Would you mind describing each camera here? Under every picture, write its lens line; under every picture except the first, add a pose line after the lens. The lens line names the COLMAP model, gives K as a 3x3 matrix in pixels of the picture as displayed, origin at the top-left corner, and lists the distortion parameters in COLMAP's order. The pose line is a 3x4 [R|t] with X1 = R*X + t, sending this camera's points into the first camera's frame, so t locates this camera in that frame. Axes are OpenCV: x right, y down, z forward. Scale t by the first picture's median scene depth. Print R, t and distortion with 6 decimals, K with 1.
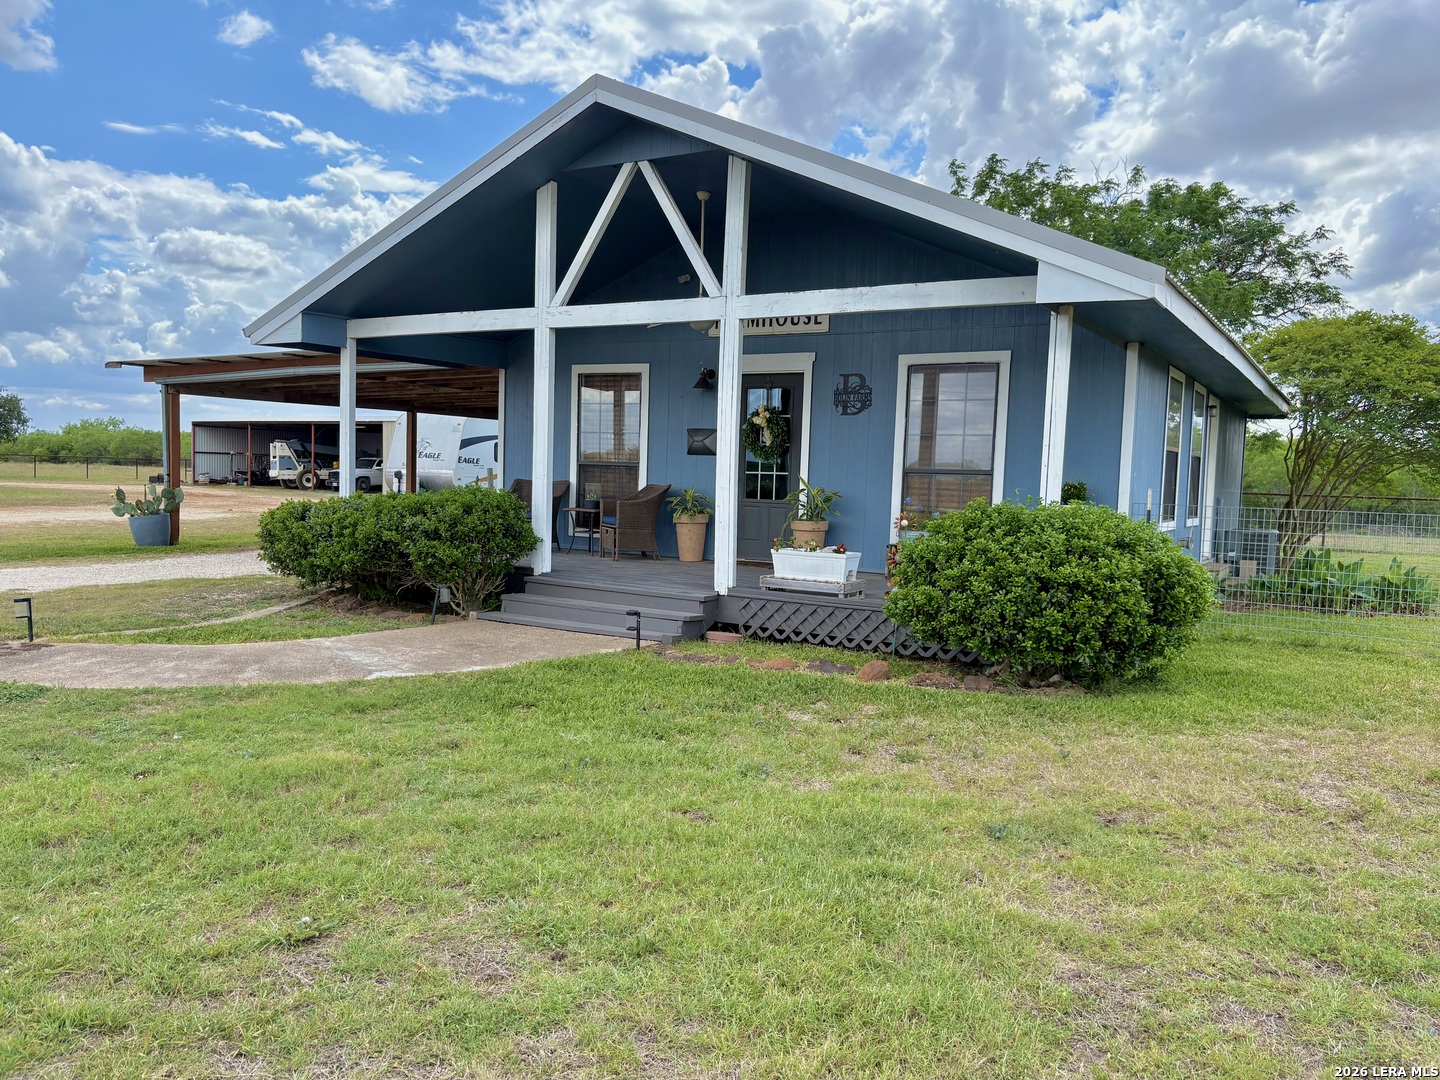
lens RADIAL K [[1089.3, 0, 710.1], [0, 1089.3, 552.4], [0, 0, 1]] dist [0.053975, -0.030943]
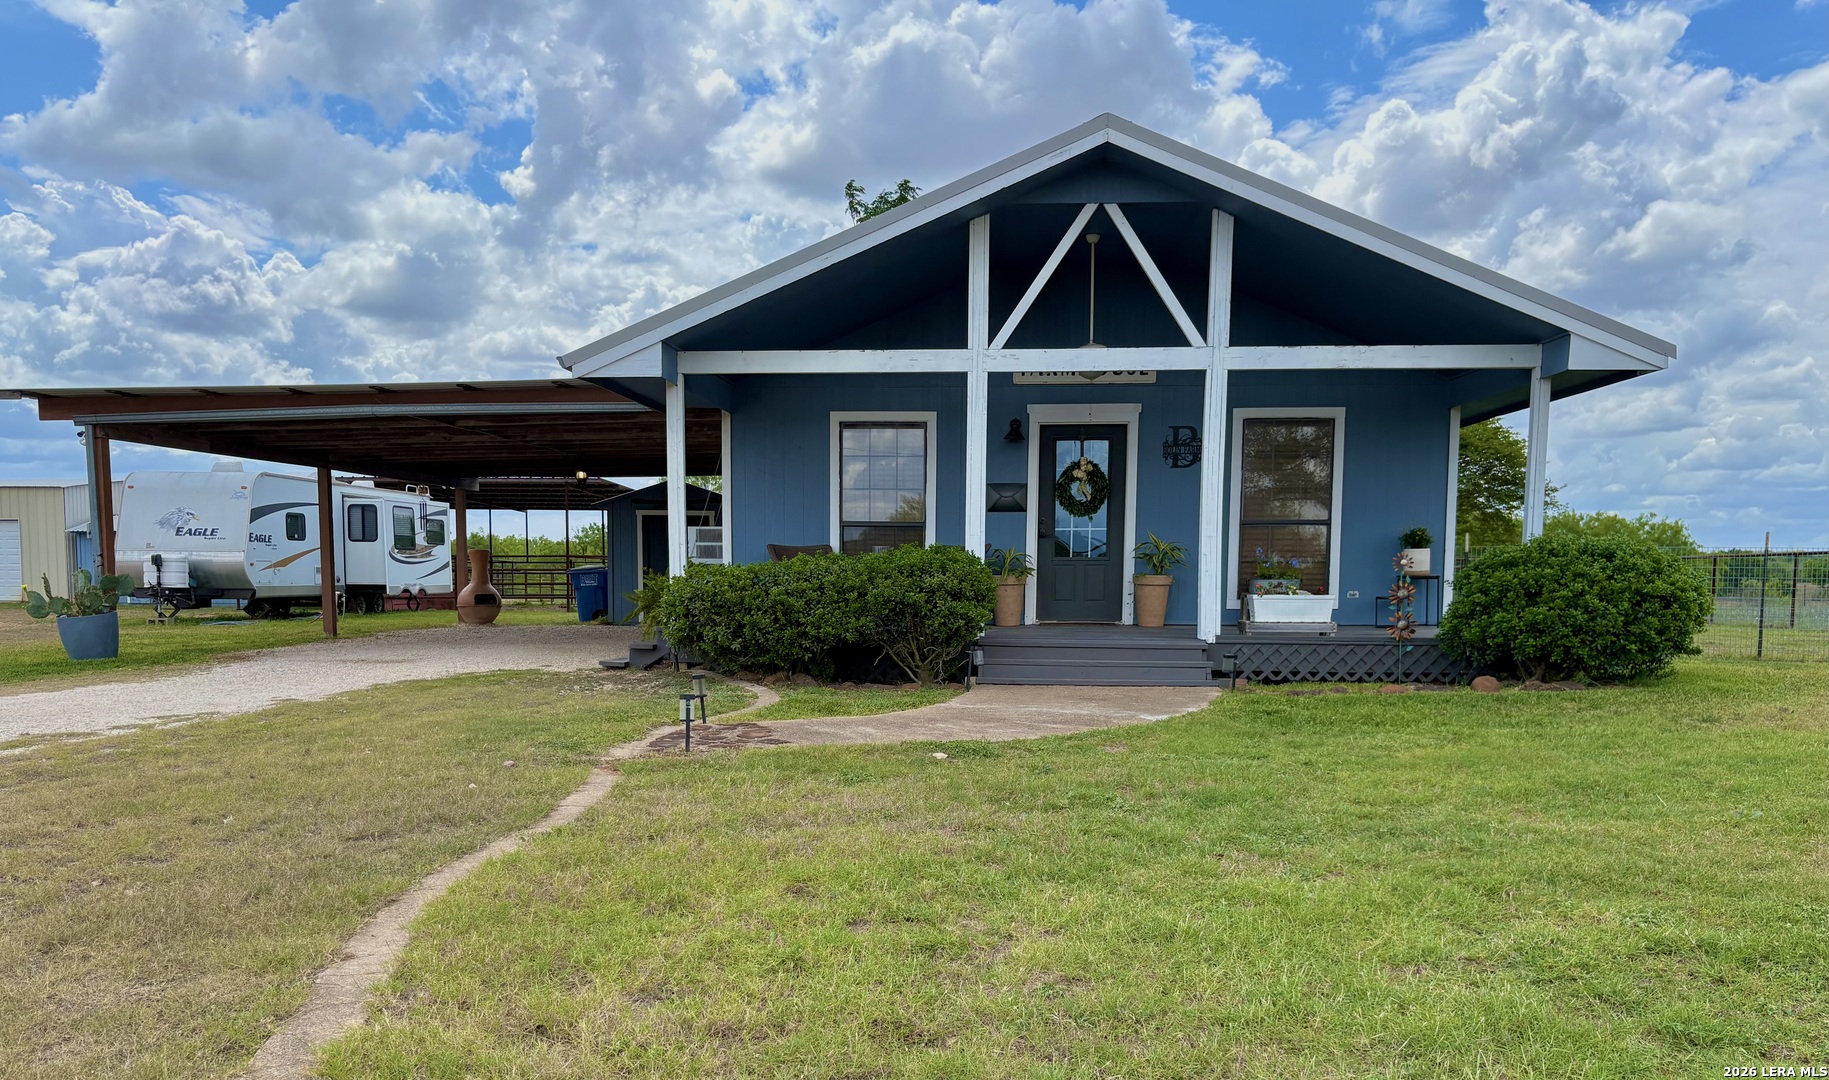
lens RADIAL K [[1417.2, 0, 896.7], [0, 1417.2, 683.9], [0, 0, 1]] dist [0.047657, -0.002814]
pose [[0.895484, -0.063179, 0.440587, -0.734694], [0.056578, 0.998002, 0.028118, 0.020765], [-0.441483, -0.000252, 0.897269, -0.050956]]
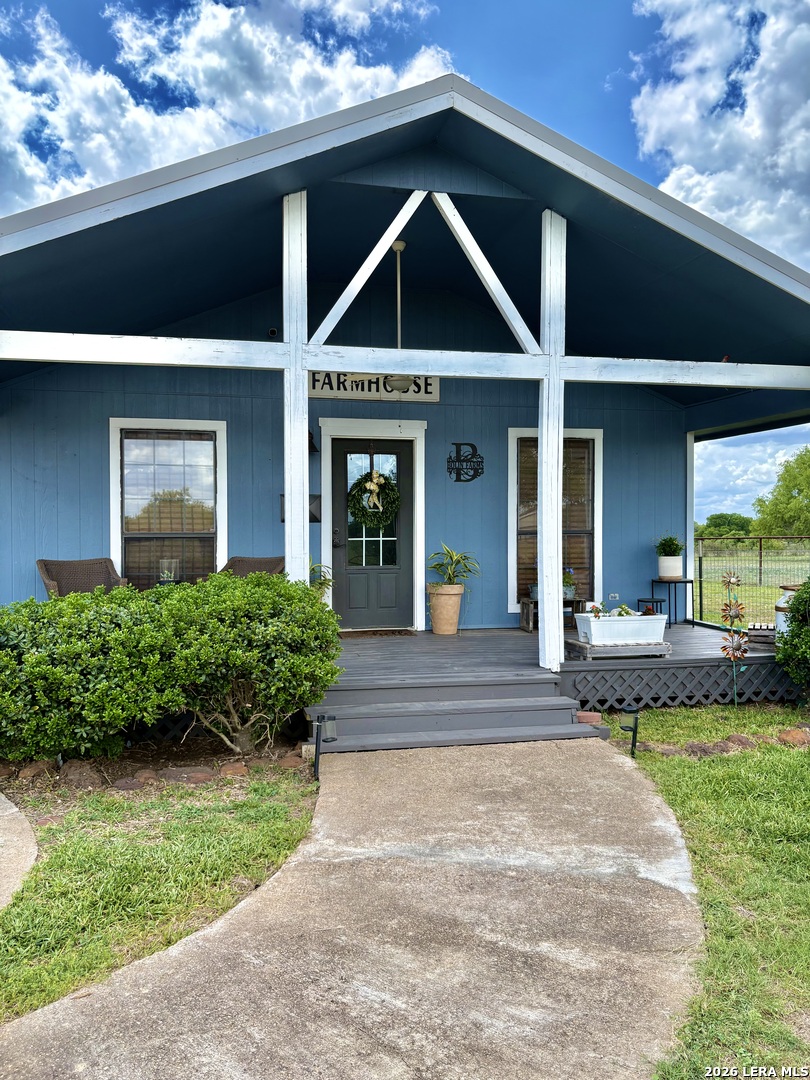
lens RADIAL K [[817.0, 0, 401.4], [0, 817.0, 544.7], [0, 0, 1]] dist [0.053975, -0.030943]
pose [[0.725451, -0.042864, 0.686938, -0.494534], [0.077609, 0.996788, -0.019761, -0.057762], [-0.683885, 0.067649, 0.726447, 0.502857]]
